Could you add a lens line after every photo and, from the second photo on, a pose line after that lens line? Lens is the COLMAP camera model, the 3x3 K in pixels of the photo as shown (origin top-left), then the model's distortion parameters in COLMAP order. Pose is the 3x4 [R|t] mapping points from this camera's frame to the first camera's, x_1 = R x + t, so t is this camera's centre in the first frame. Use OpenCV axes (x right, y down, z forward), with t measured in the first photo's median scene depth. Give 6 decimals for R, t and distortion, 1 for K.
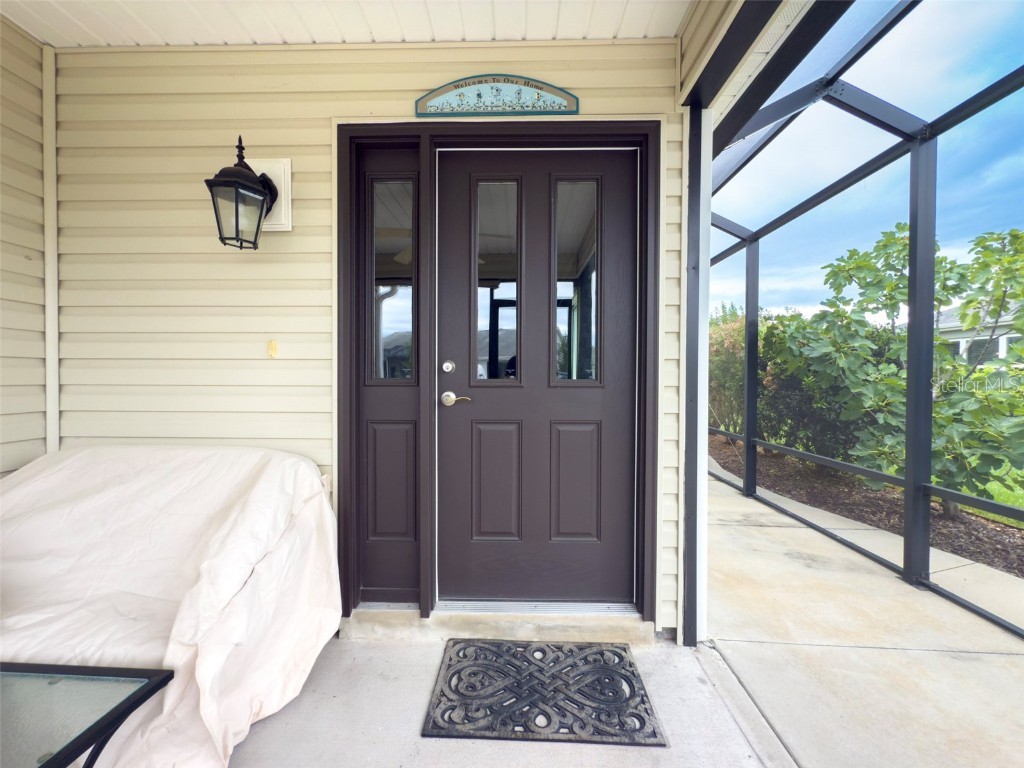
lens RADIAL K [[409.8, 0, 510.2], [0, 409.8, 382.2], [0, 0, 1]] dist [0.000340, 0.000010]
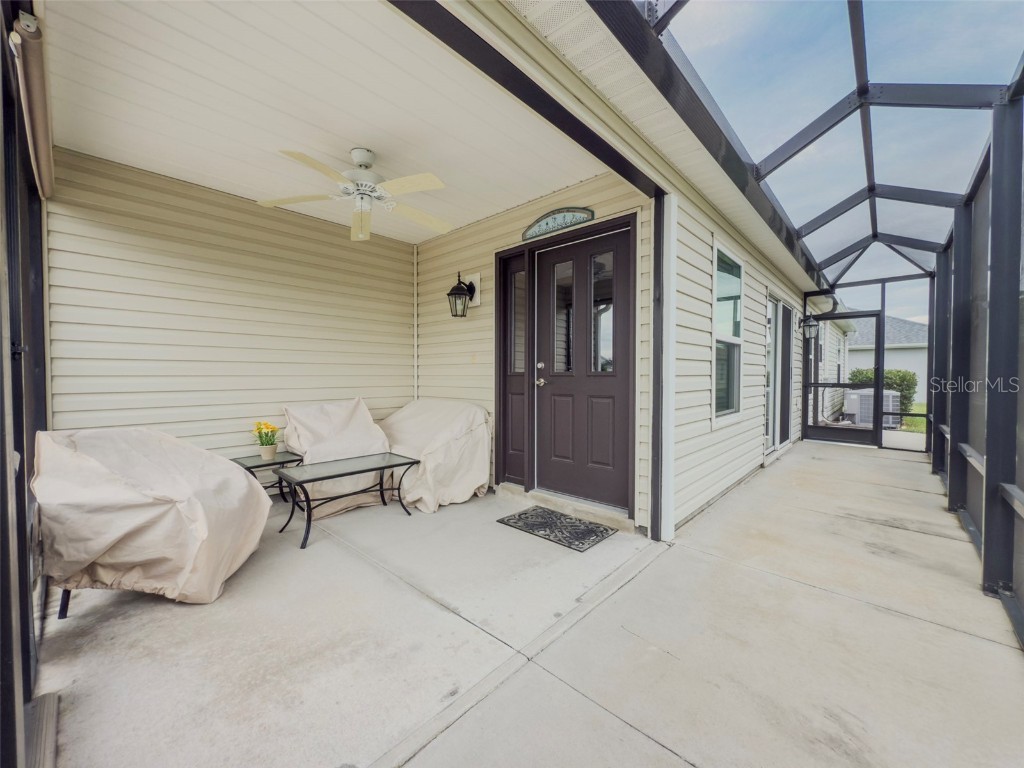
lens RADIAL K [[409.8, 0, 510.2], [0, 409.8, 382.2], [0, 0, 1]] dist [0.000340, 0.000010]
pose [[0.747044, 0.007792, -0.664729, 1.061896], [-0.006371, 0.999969, 0.004562, 0.034128], [0.664744, 0.000827, 0.747071, -0.540693]]
